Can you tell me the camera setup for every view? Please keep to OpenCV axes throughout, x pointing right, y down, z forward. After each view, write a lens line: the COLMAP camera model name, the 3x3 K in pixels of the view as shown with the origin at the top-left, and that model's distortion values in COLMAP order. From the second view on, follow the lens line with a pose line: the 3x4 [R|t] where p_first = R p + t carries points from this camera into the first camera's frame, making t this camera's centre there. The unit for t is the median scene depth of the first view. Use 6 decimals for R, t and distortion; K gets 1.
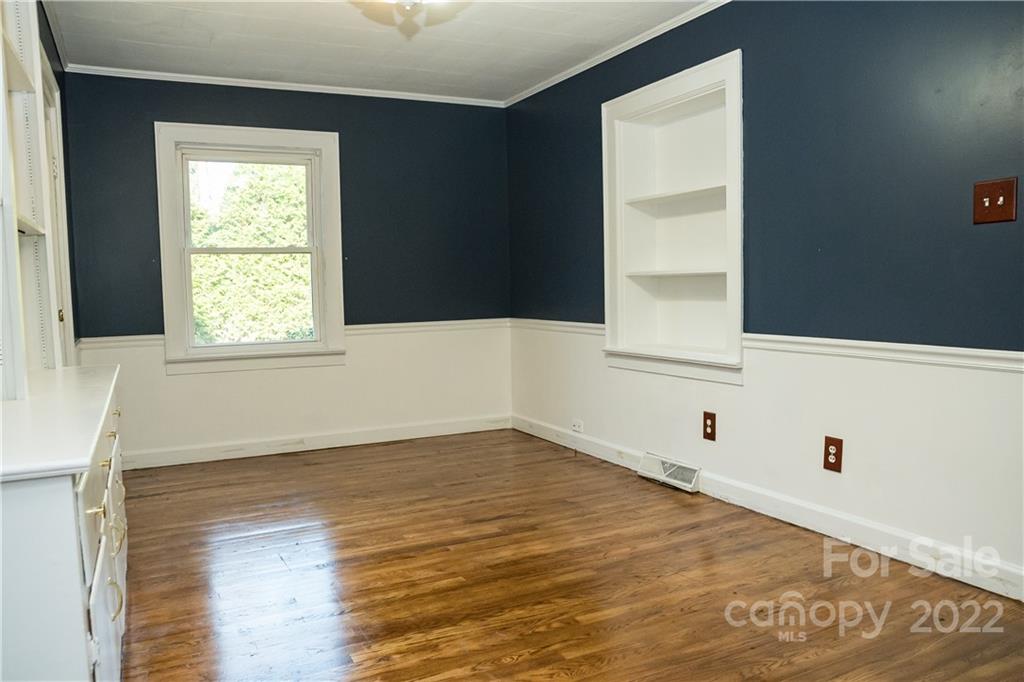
lens RADIAL K [[760.2, 0, 509.7], [0, 760.2, 338.9], [0, 0, 1]] dist [-0.115567, 0.070372]
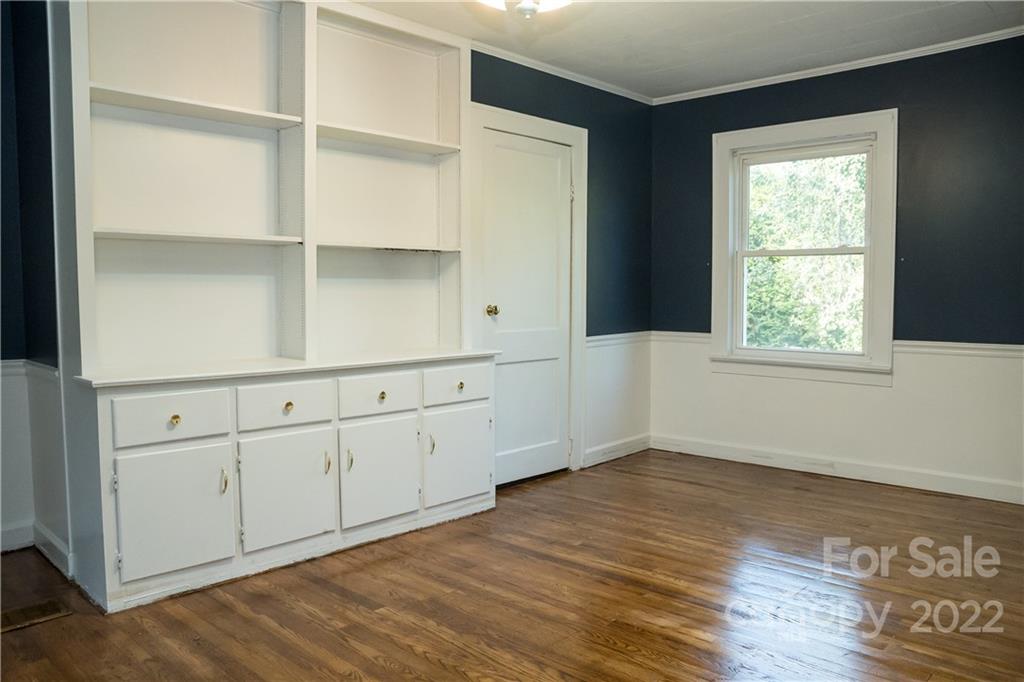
lens RADIAL K [[760.2, 0, 505.9], [0, 760.2, 349.2], [0, 0, 1]] dist [-0.115567, 0.070372]
pose [[0.331158, 0.091814, -0.939098, 0.452911], [-0.064431, 0.995132, 0.074571, -0.045197], [0.941373, 0.035812, 0.335462, 0.359164]]
